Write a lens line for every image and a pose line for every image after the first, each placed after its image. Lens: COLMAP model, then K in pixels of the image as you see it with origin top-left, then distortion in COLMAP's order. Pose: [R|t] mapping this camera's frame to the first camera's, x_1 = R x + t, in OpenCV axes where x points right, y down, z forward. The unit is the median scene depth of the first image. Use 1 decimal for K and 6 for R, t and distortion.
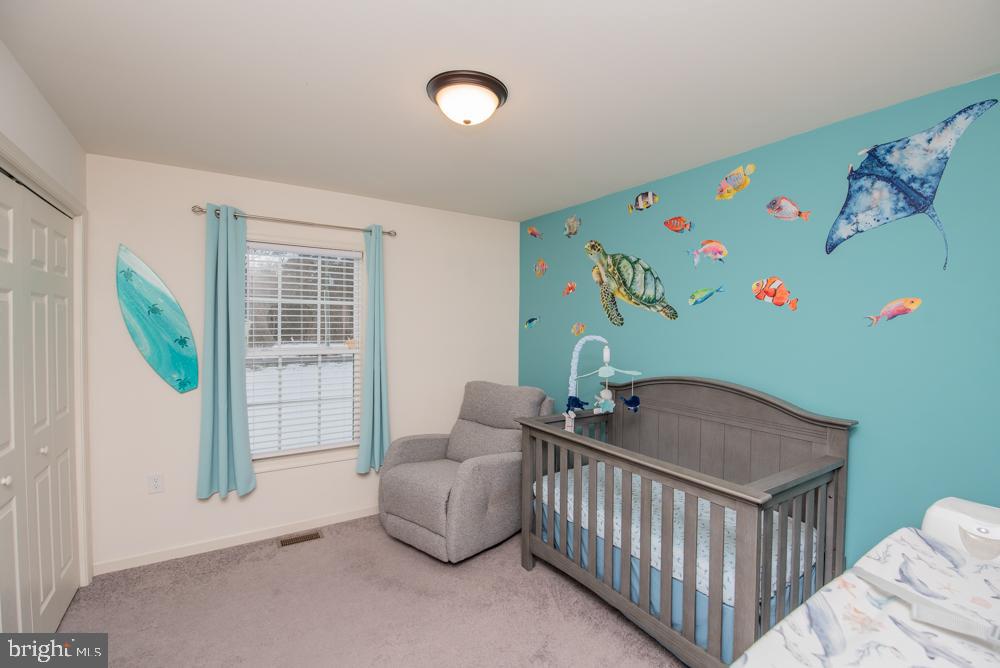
lens RADIAL K [[435.6, 0, 493.9], [0, 435.6, 332.0], [0, 0, 1]] dist [-0.002557, -0.009865]
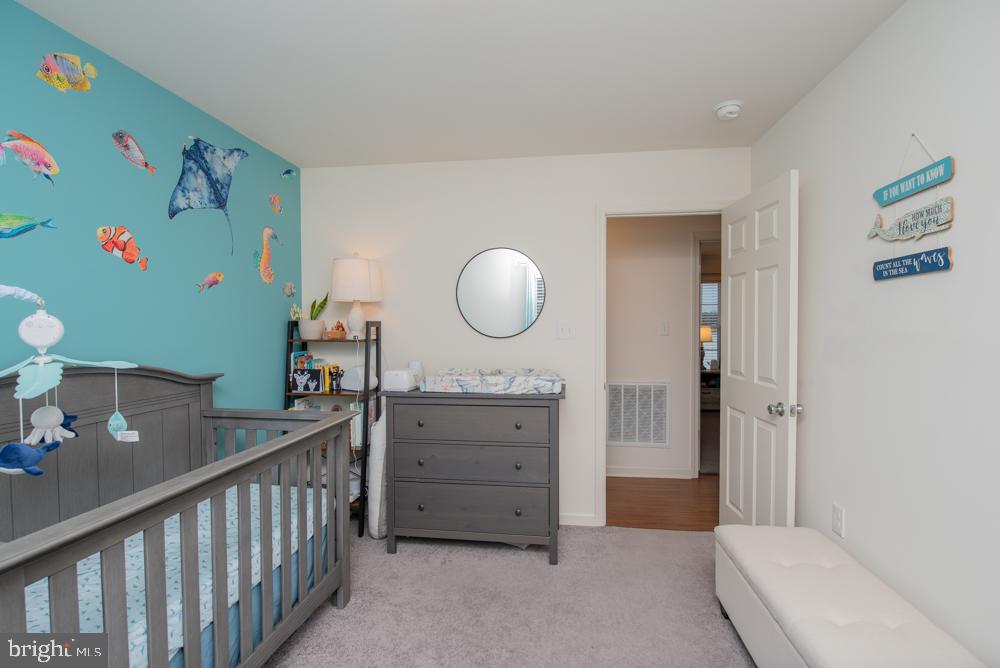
lens RADIAL K [[435.6, 0, 493.9], [0, 435.6, 332.0], [0, 0, 1]] dist [-0.002557, -0.009865]
pose [[-0.752972, -0.019919, 0.657752, -0.401436], [0.009275, 0.999121, 0.040875, 0.042693], [-0.657988, 0.036878, -0.752125, 1.089863]]
